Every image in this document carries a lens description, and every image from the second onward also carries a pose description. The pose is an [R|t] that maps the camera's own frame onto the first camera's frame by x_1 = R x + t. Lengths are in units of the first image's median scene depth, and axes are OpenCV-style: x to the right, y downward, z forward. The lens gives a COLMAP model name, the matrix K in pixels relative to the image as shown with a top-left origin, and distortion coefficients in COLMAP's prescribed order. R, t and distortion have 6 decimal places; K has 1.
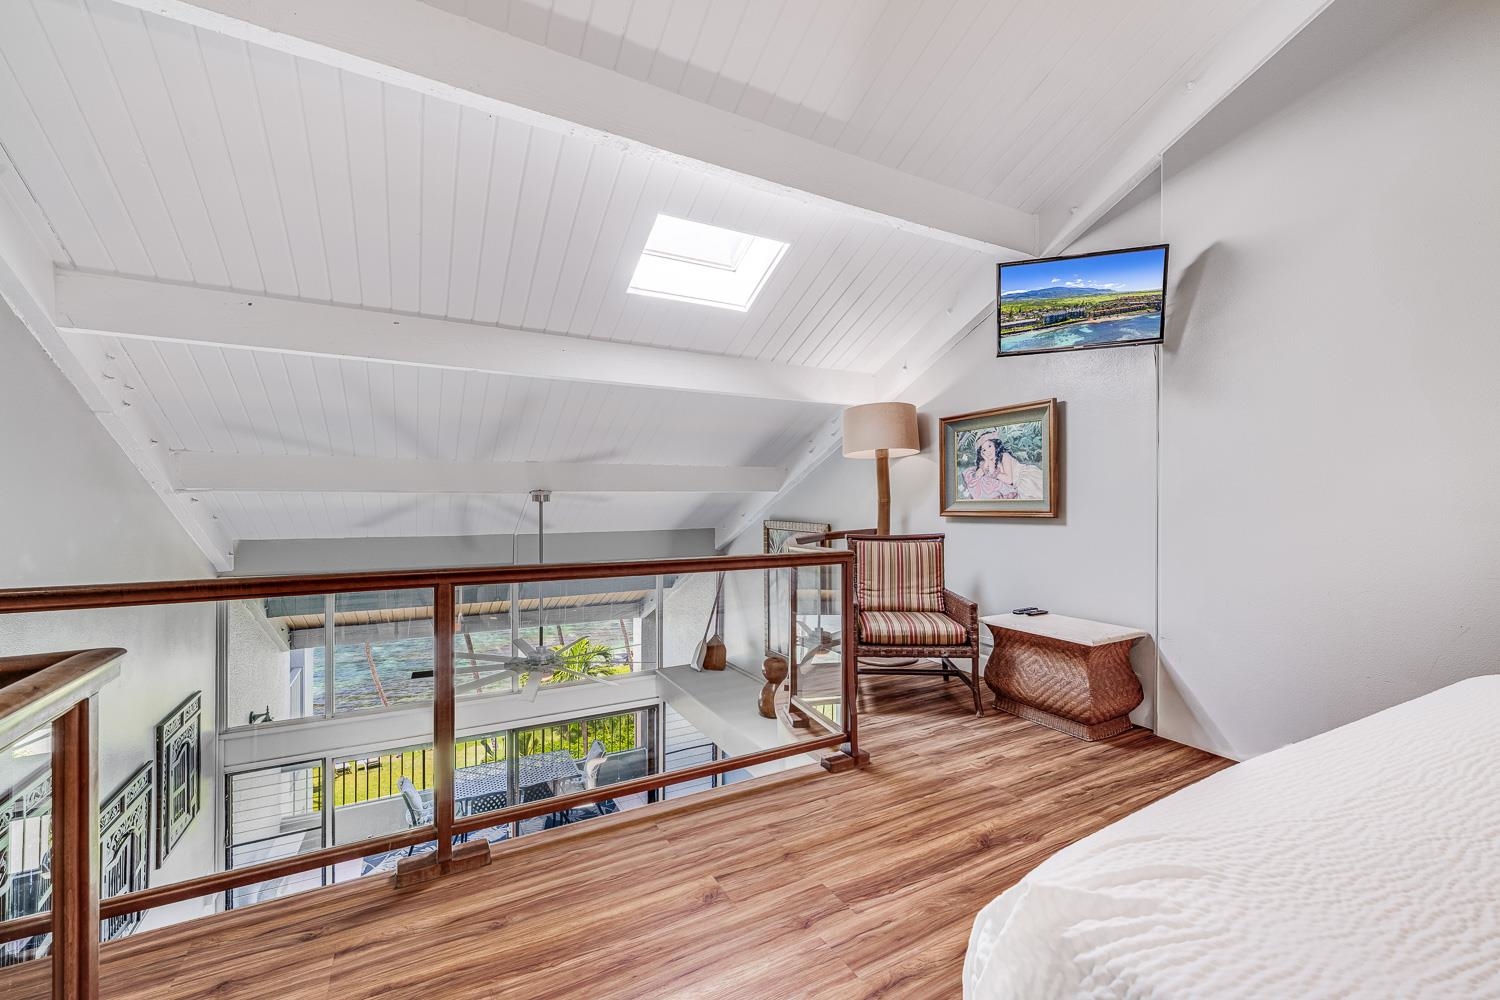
lens RADIAL K [[610.9, 0, 735.8], [0, 610.9, 500.3], [0, 0, 1]] dist [-0.003255, 0.000138]
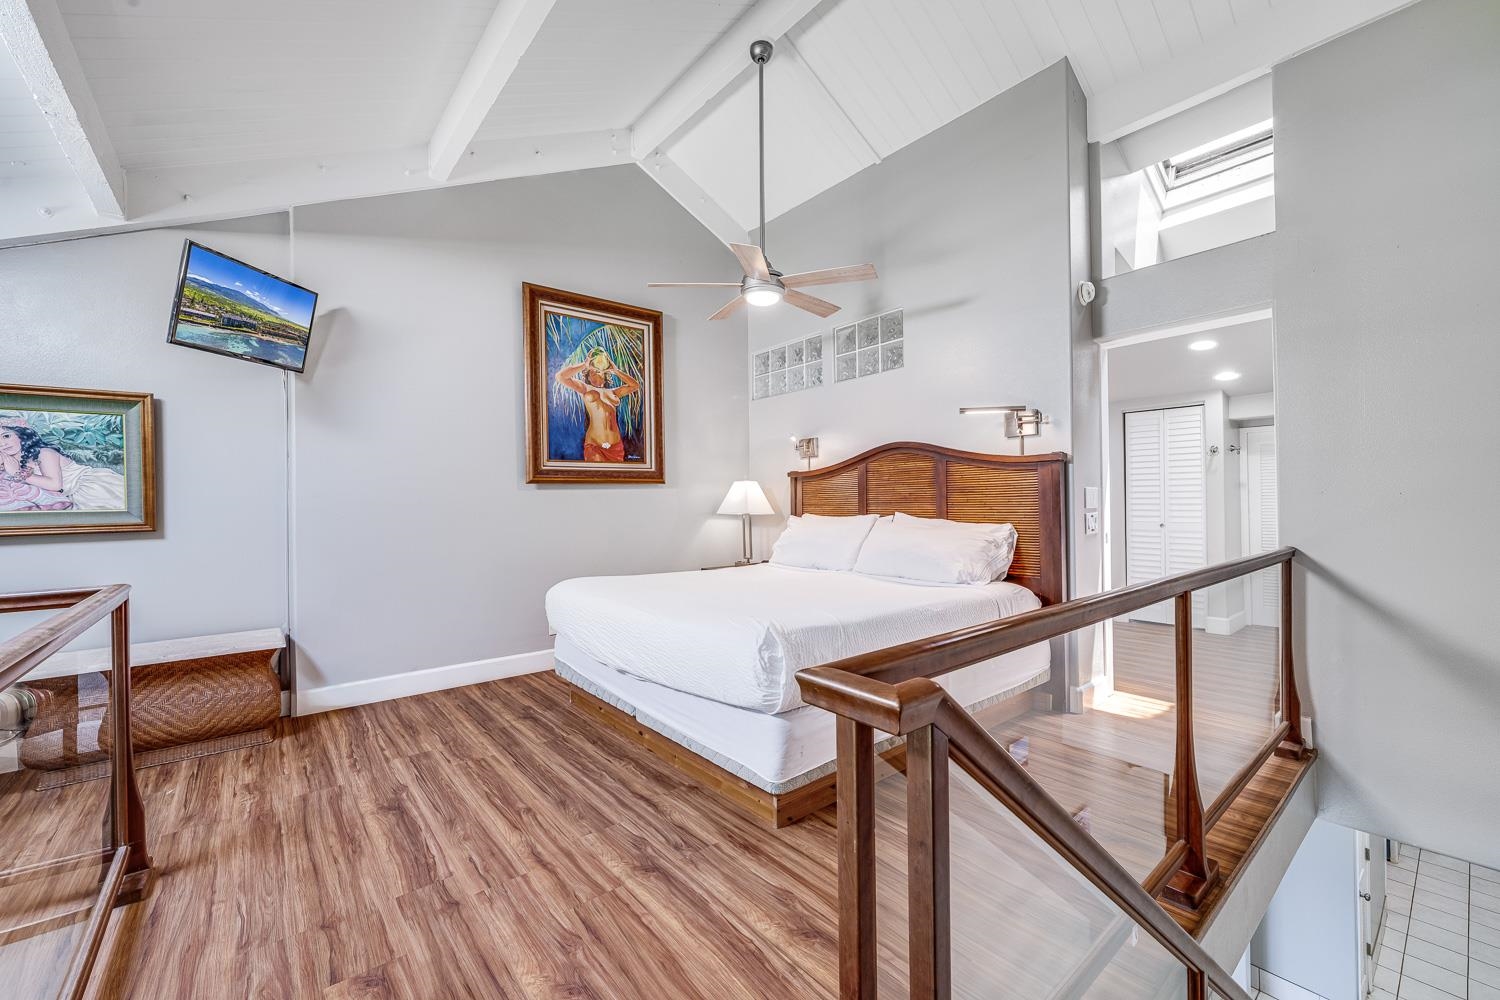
lens RADIAL K [[608.8, 0, 753.9], [0, 608.8, 503.1], [0, 0, 1]] dist [0.004163, 0.000195]
pose [[-0.205115, 0.002001, 0.978736, -0.582583], [0.010766, 0.999942, 0.000212, -0.002726], [-0.978679, 0.010580, -0.205124, 0.387148]]
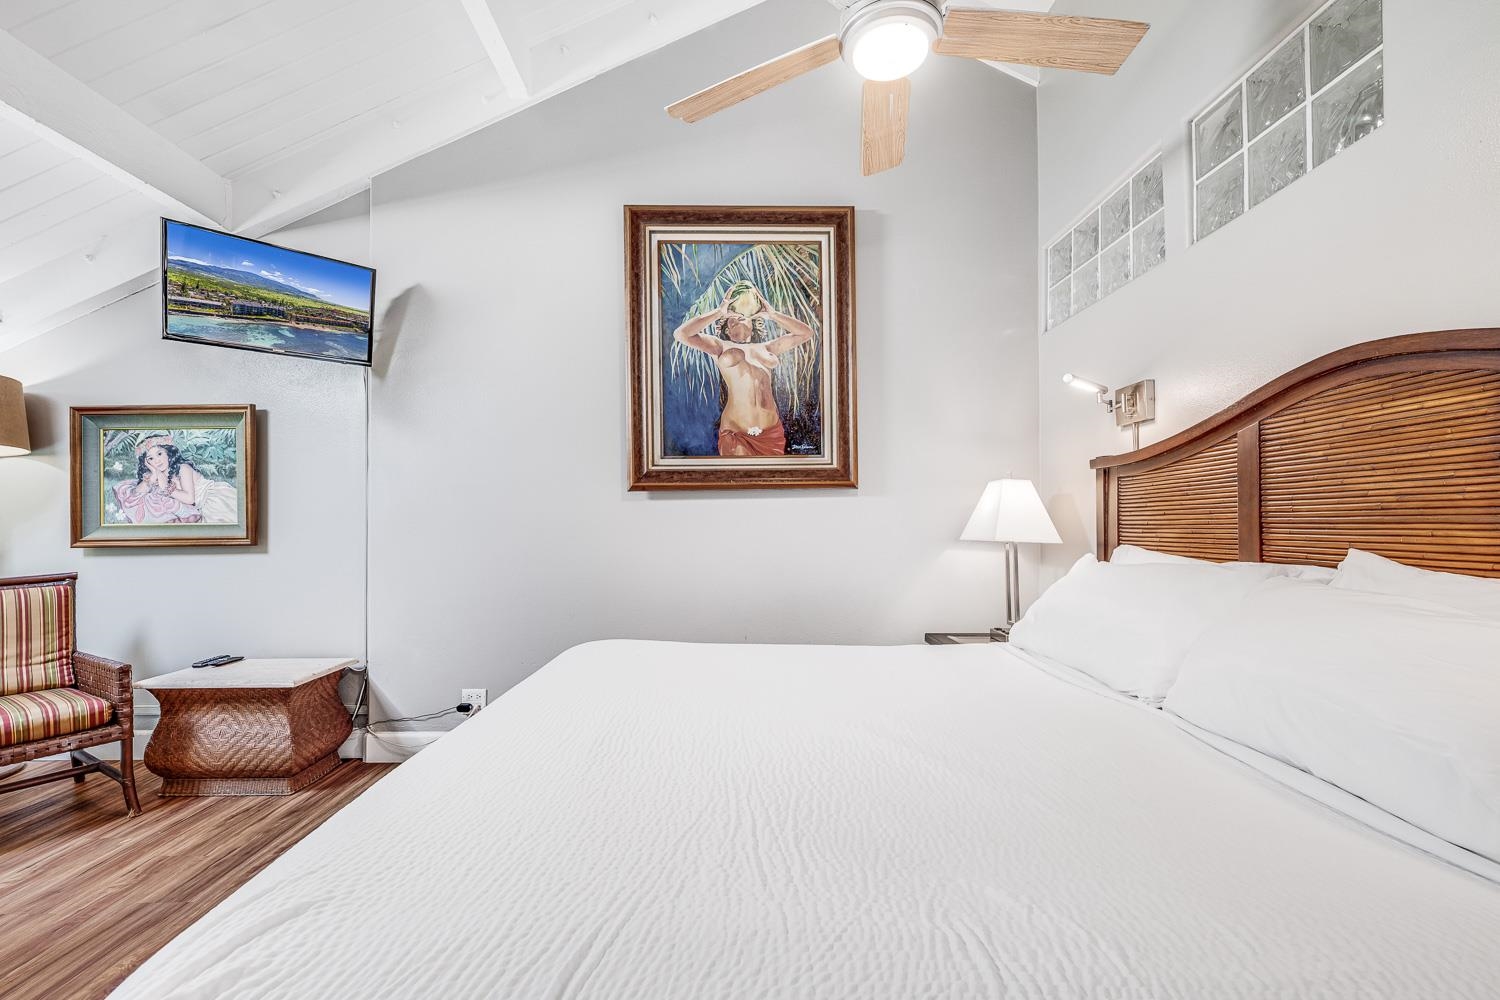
lens RADIAL K [[641.4, 0, 748.3], [0, 641.4, 523.7], [0, 0, 1]] dist [0.001088, -0.000432]
pose [[0.449940, 0.000996, 0.893058, 0.040502], [0.002038, 0.999996, -0.002142, 0.002264], [-0.893056, 0.002784, 0.449936, -0.020168]]
